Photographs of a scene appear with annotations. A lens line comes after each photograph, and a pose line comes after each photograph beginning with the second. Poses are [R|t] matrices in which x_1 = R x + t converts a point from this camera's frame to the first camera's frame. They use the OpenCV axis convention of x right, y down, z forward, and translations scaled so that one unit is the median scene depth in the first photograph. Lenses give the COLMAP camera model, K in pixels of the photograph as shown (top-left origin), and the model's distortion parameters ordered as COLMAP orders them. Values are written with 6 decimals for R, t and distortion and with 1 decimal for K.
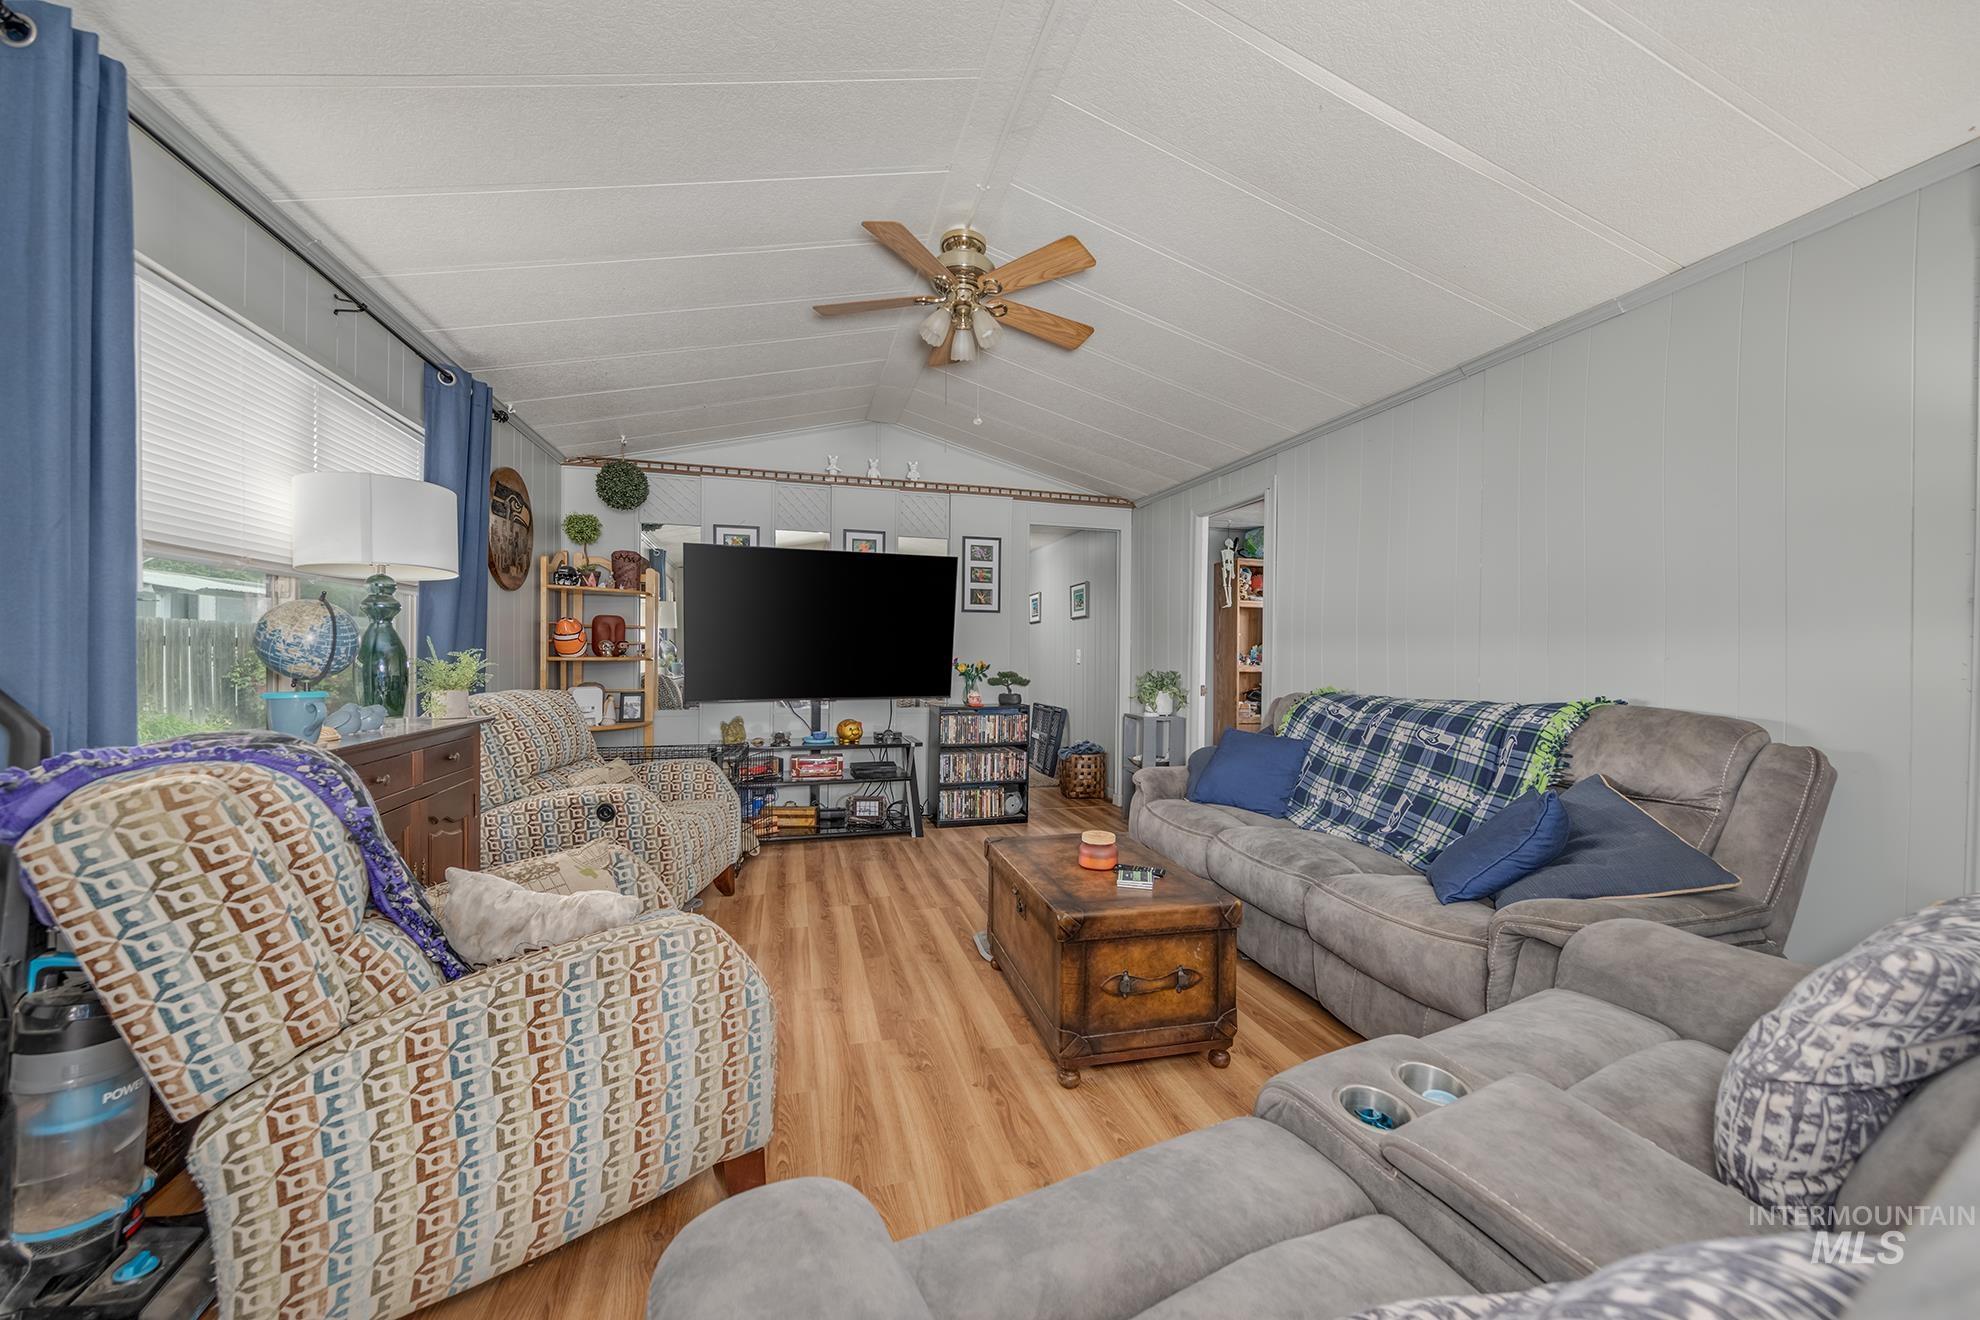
lens RADIAL K [[747.5, 0, 1003.1], [0, 747.5, 657.4], [0, 0, 1]] dist [-0.001003, 0.000036]
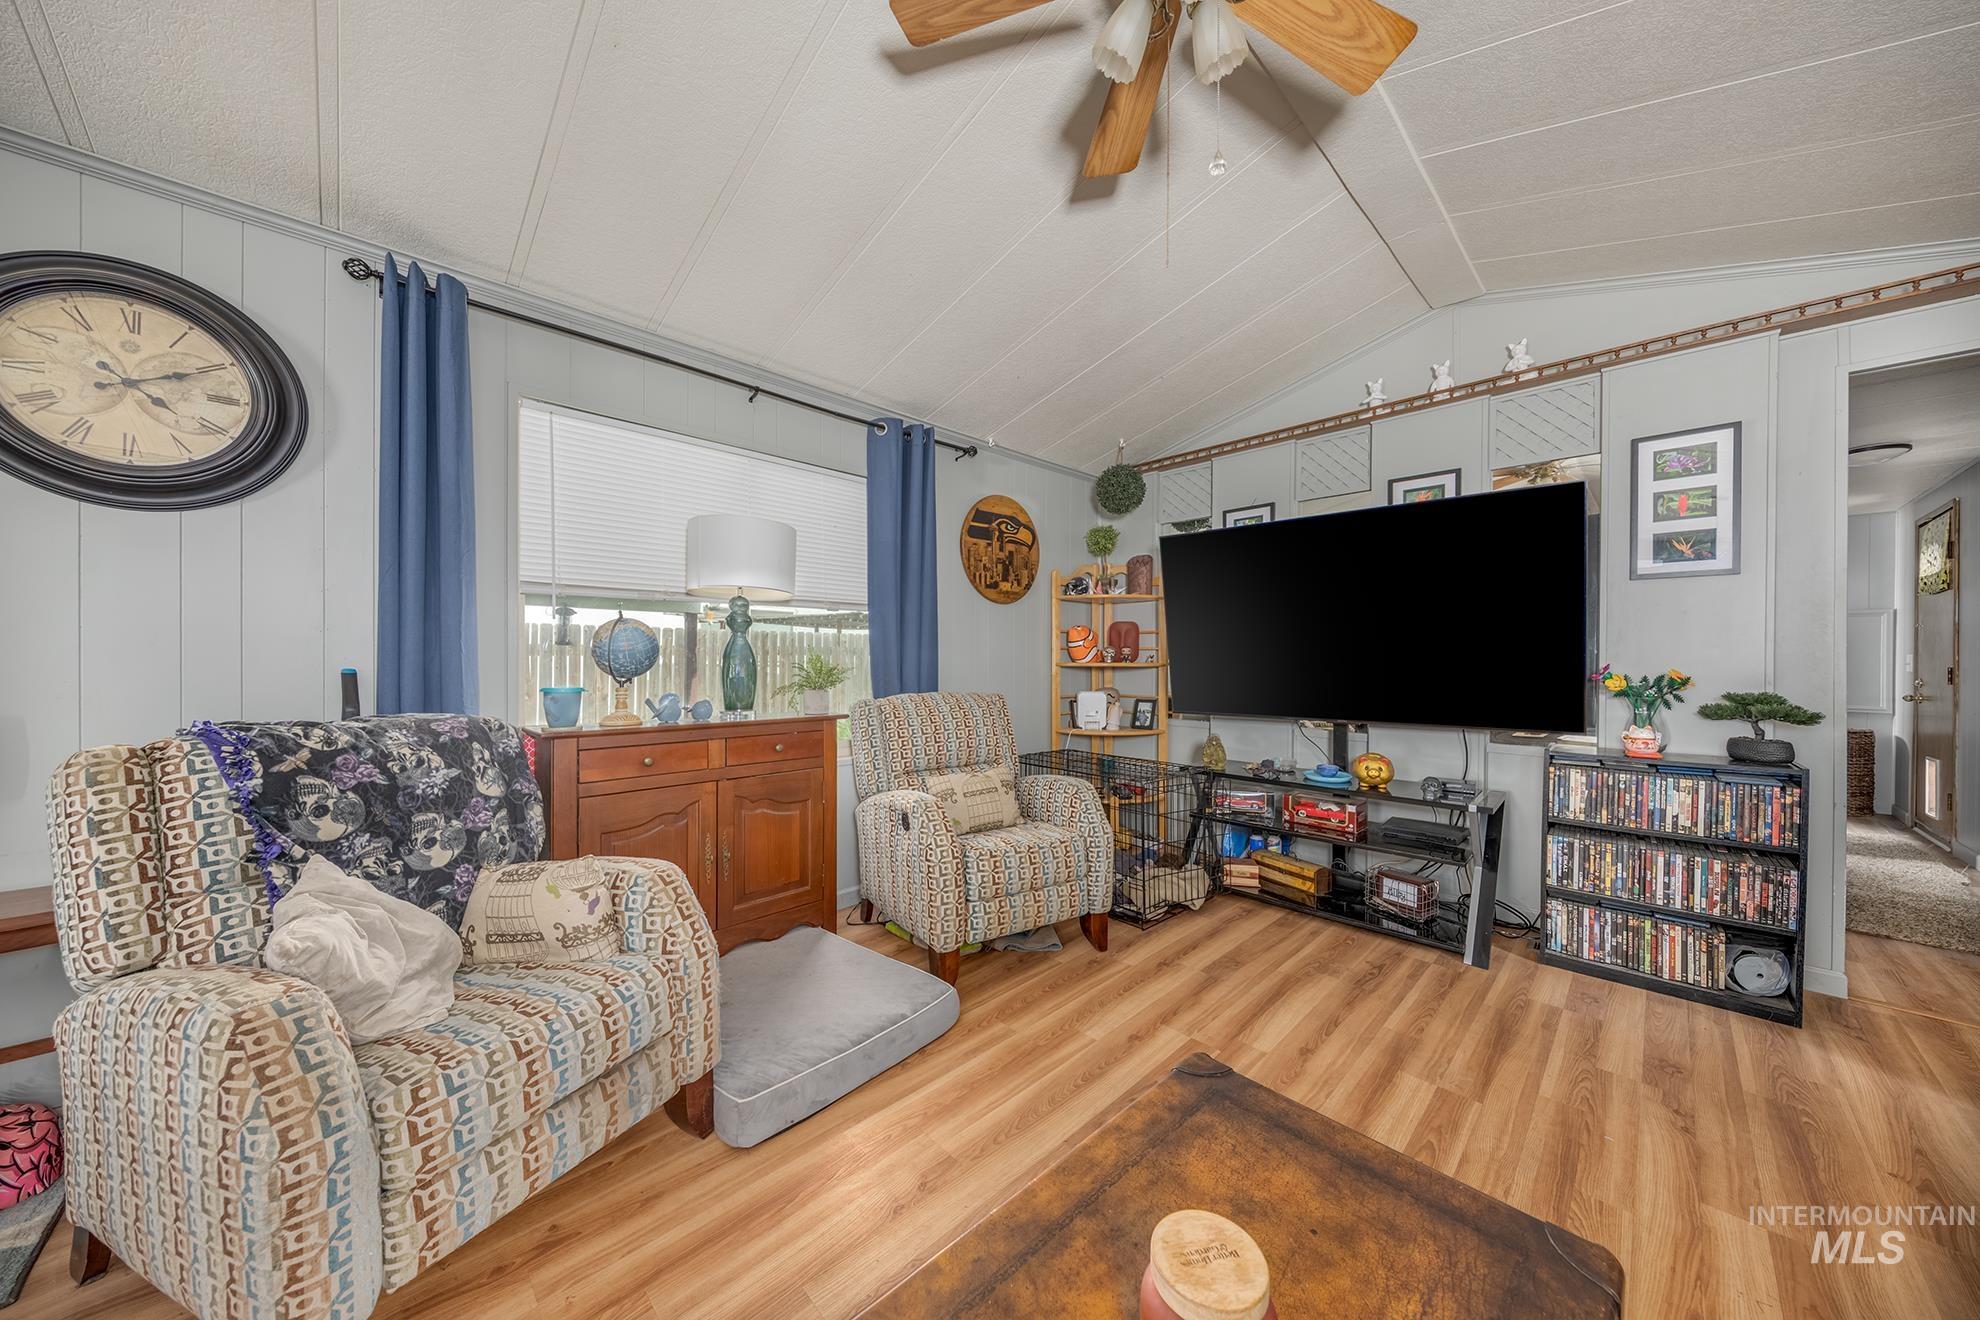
lens RADIAL K [[659.4, 0, 987.5], [0, 659.4, 656.7], [0, 0, 1]] dist [-0.016977, -0.000055]
pose [[0.442232, -0.008191, -0.896863, 0.166422], [-0.002111, 0.999946, -0.010173, 0.001008], [0.896898, 0.006392, 0.442191, 0.391581]]
